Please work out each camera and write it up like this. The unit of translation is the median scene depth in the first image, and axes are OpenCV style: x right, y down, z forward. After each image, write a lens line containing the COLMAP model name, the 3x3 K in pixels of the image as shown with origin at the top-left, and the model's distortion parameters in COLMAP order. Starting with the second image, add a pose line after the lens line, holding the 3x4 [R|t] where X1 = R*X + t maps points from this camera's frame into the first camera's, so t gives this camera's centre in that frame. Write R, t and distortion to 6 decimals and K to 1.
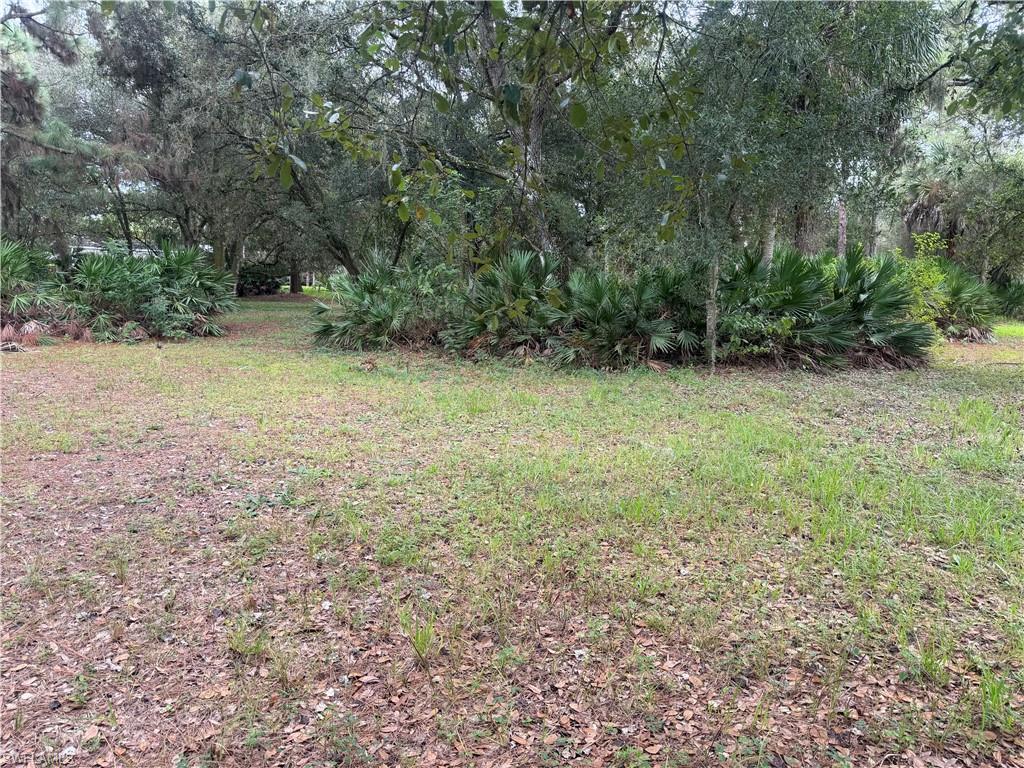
lens RADIAL K [[714.2, 0, 499.1], [0, 714.2, 396.4], [0, 0, 1]] dist [0.013063, 0.000933]
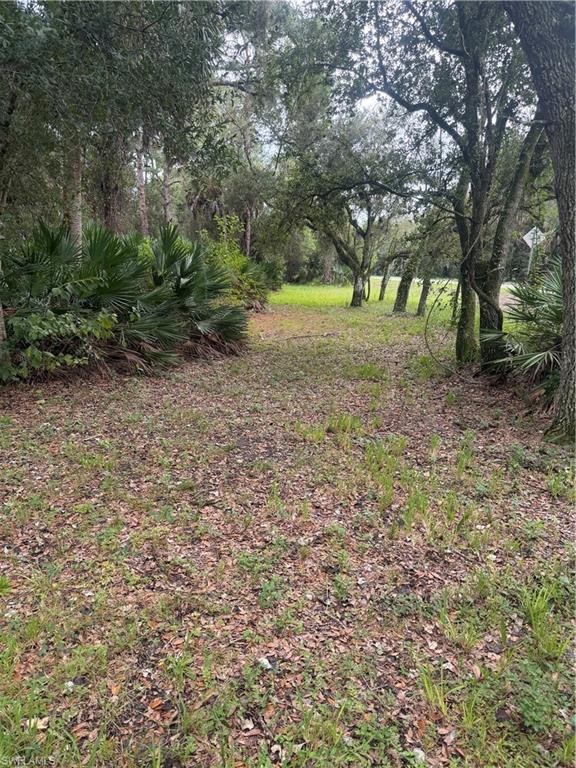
lens RADIAL K [[535.6, 0, 289.6], [0, 535.6, 384.2], [0, 0, 1]] dist [0.013063, 0.000933]
pose [[0.764973, -0.141476, 0.628331, 0.172397], [0.095630, 0.989712, 0.106418, -0.073110], [-0.636923, -0.021319, 0.770633, 0.408707]]
